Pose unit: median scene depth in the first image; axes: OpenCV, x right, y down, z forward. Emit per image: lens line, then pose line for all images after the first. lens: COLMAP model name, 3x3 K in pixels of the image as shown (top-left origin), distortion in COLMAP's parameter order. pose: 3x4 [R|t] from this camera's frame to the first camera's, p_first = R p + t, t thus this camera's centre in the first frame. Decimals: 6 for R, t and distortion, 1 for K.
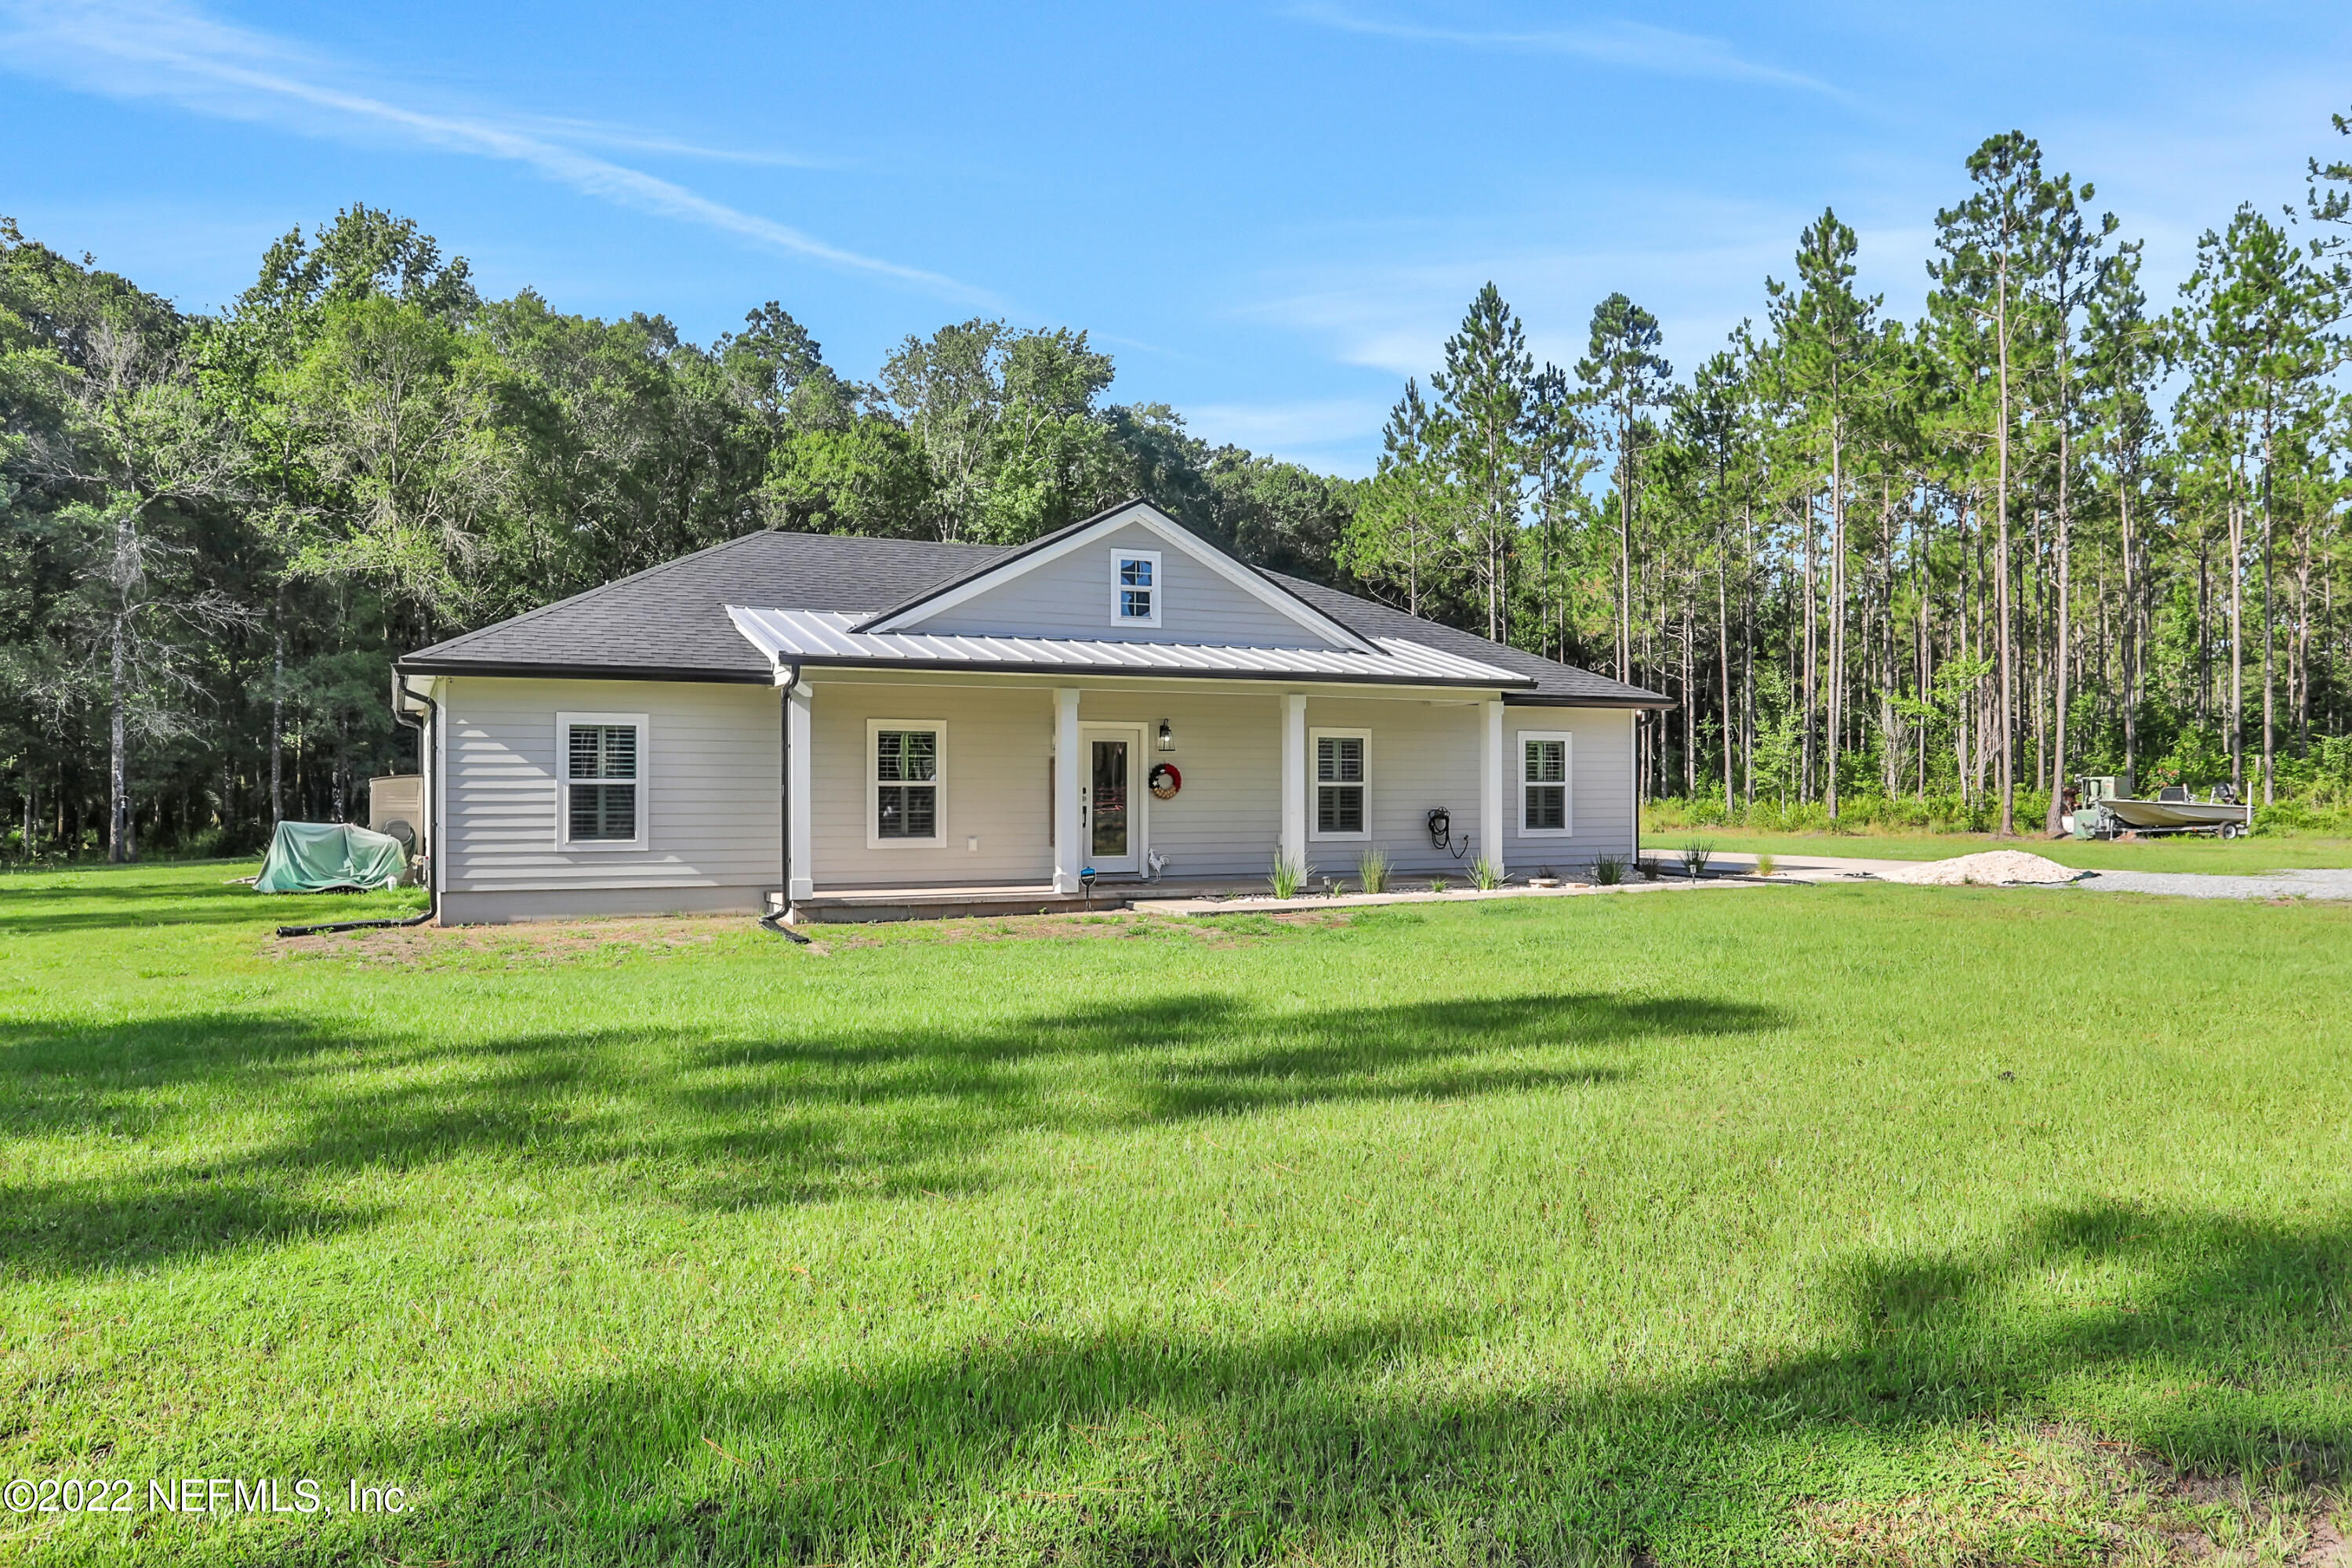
lens RADIAL K [[1665.6, 0, 1176.0], [0, 1665.6, 784.0], [0, 0, 1]] dist [-0.026554, 0.005439]
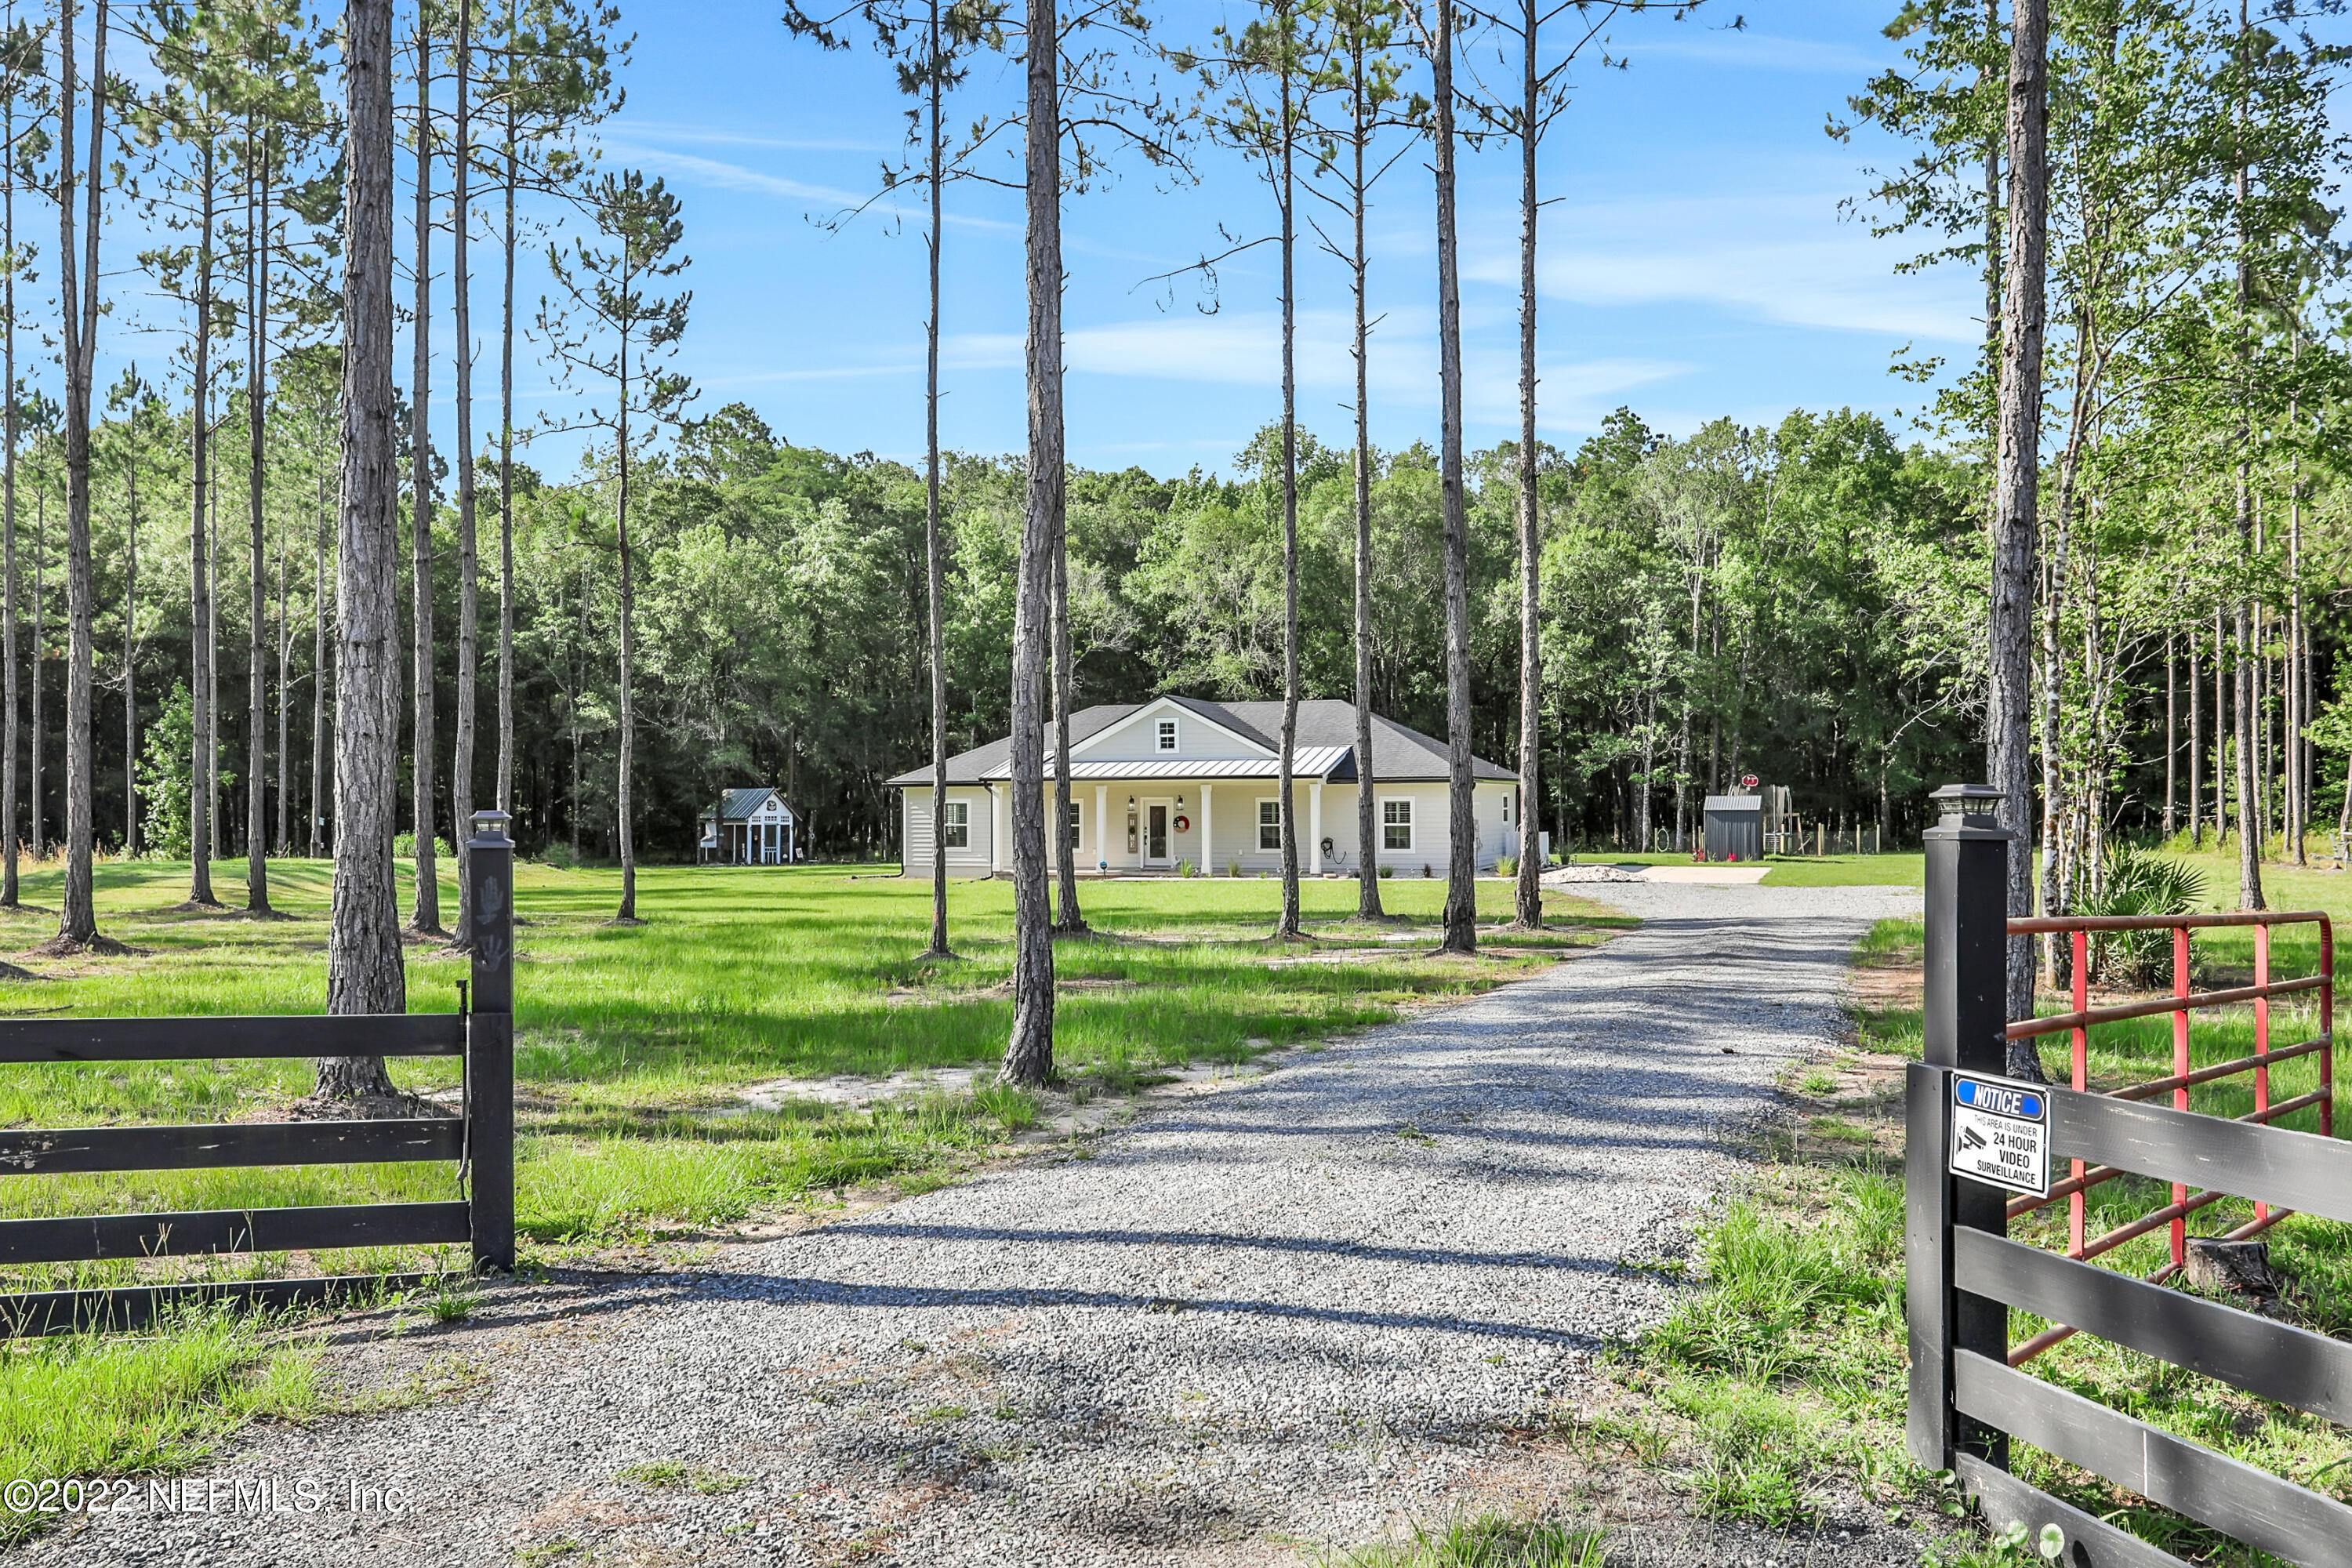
lens RADIAL K [[2004.0, 0, 1176.0], [0, 2004.0, 784.0], [0, 0, 1]] dist [0.003869, 0.000313]
pose [[0.702217, -0.009851, -0.711895, 1.790178], [0.008724, 0.999948, -0.005231, -0.039143], [0.711909, -0.002537, 0.702267, -0.806266]]
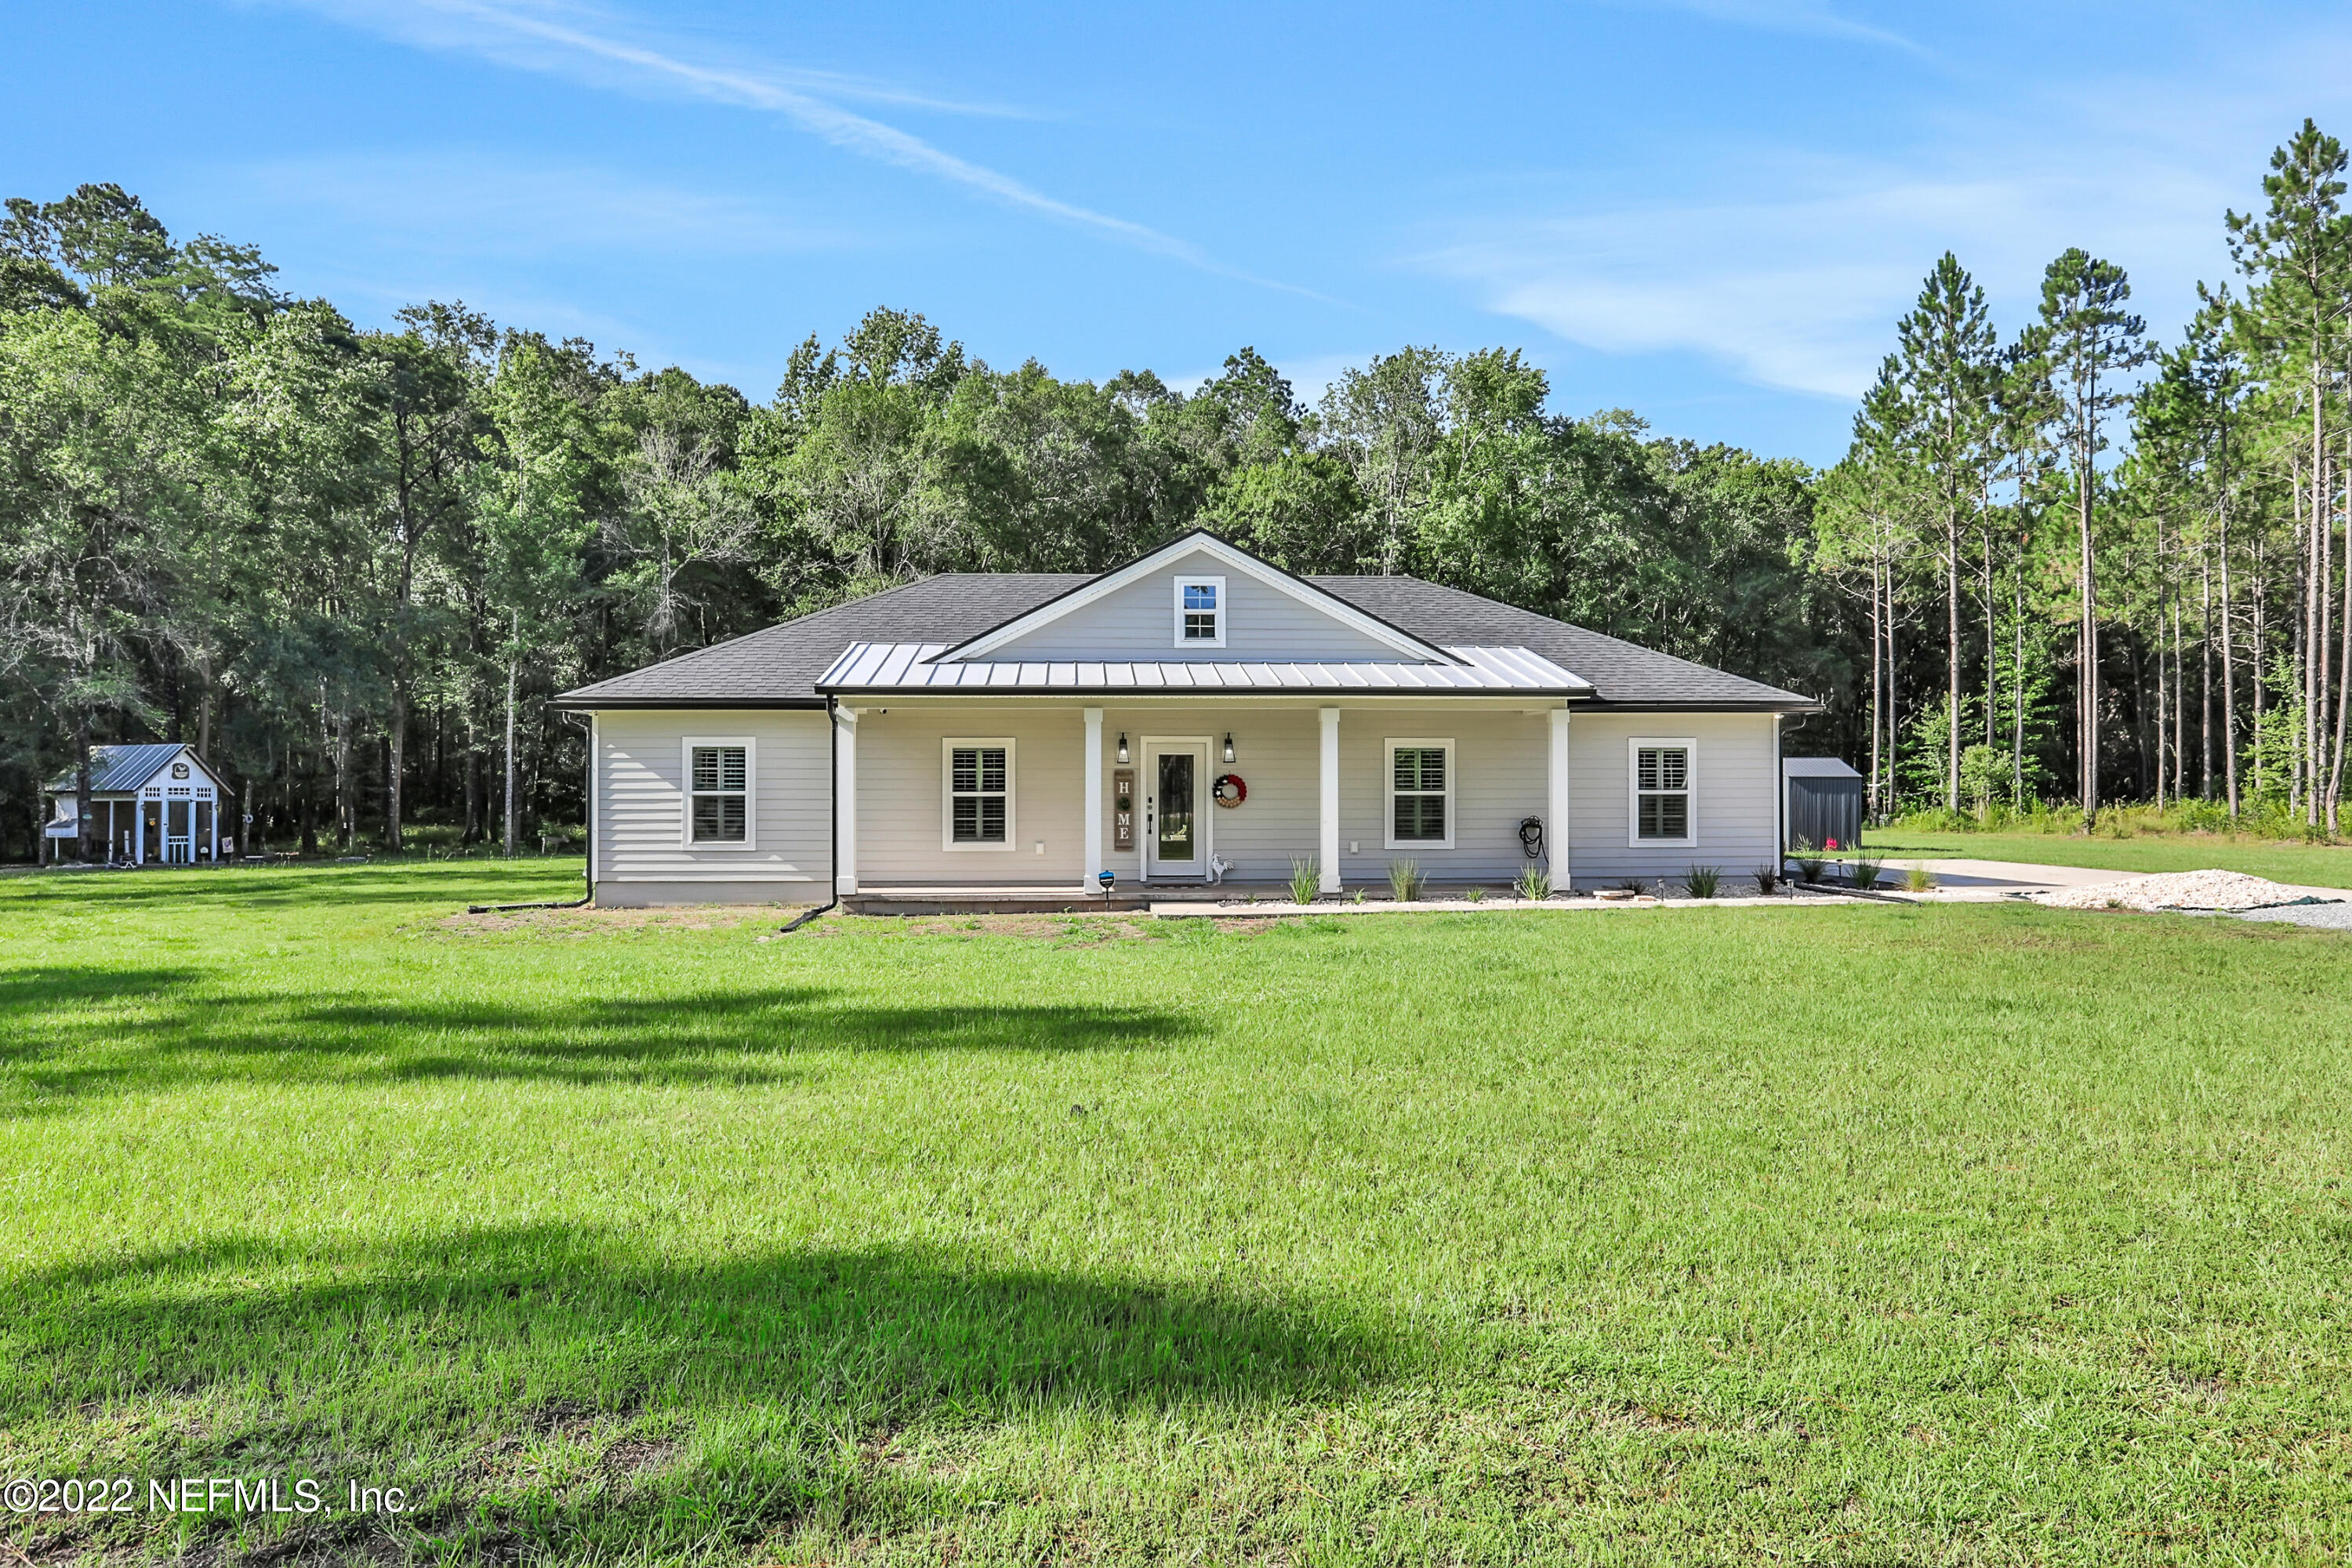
lens RADIAL K [[1570.8, 0, 1176.0], [0, 1570.8, 784.0], [0, 0, 1]] dist [-0.044024, 0.037986]
pose [[0.926300, -0.002154, -0.376780, 0.332107], [0.002666, 0.999996, 0.000837, -0.007020], [0.376777, -0.001780, 0.926302, 0.053849]]
